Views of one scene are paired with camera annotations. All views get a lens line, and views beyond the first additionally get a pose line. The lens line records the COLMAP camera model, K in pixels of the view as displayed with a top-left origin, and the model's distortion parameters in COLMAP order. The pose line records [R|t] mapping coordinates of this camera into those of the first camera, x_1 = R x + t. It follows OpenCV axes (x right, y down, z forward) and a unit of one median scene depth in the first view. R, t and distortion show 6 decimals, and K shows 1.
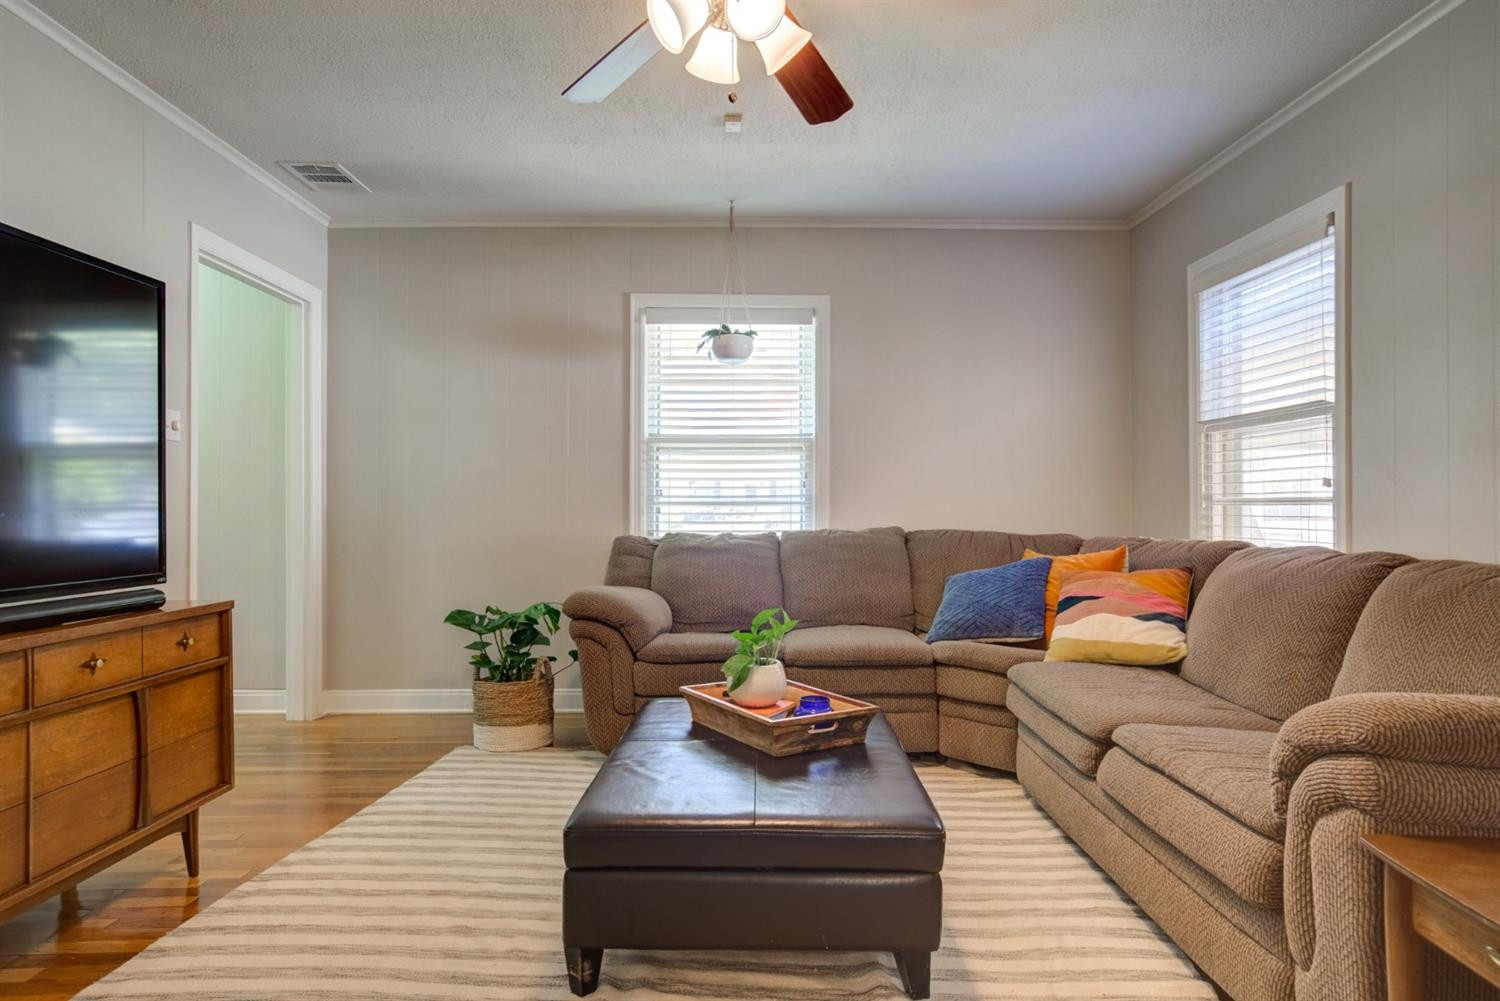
lens RADIAL K [[899.1, 0, 775.2], [0, 899.1, 508.9], [0, 0, 1]] dist [-0.043589, 0.038639]
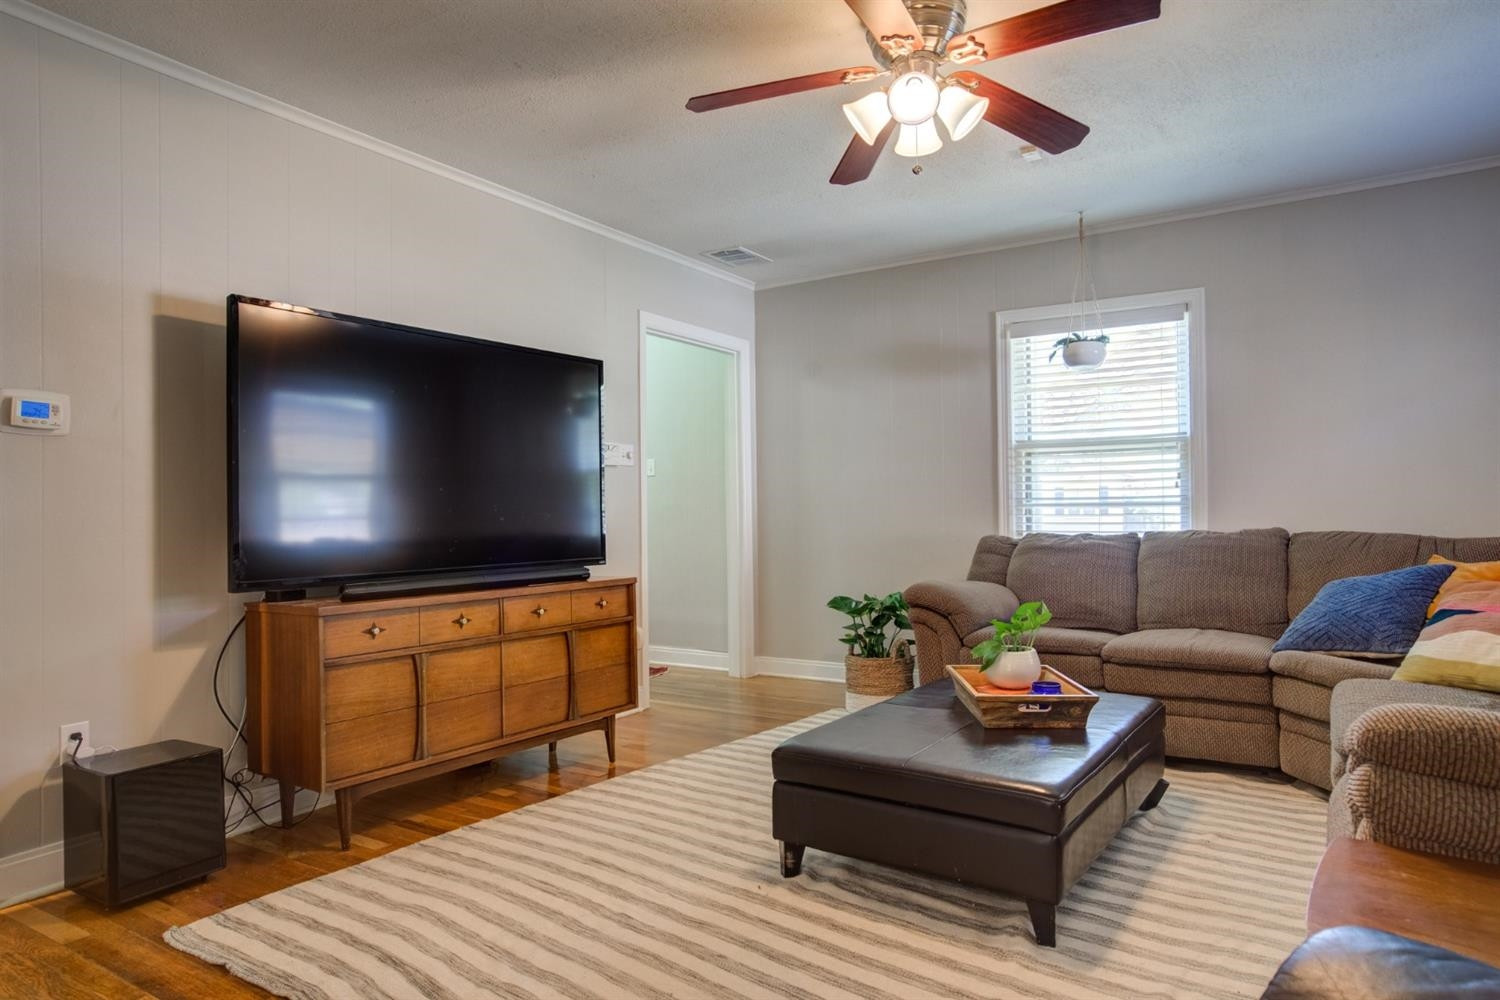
lens RADIAL K [[899.1, 0, 775.2], [0, 899.1, 508.4], [0, 0, 1]] dist [-0.043589, 0.038639]
pose [[0.839454, -0.008480, -0.543365, 0.247795], [0.007563, 0.999964, -0.003922, -0.000867], [0.543379, -0.000817, 0.839487, -0.066752]]
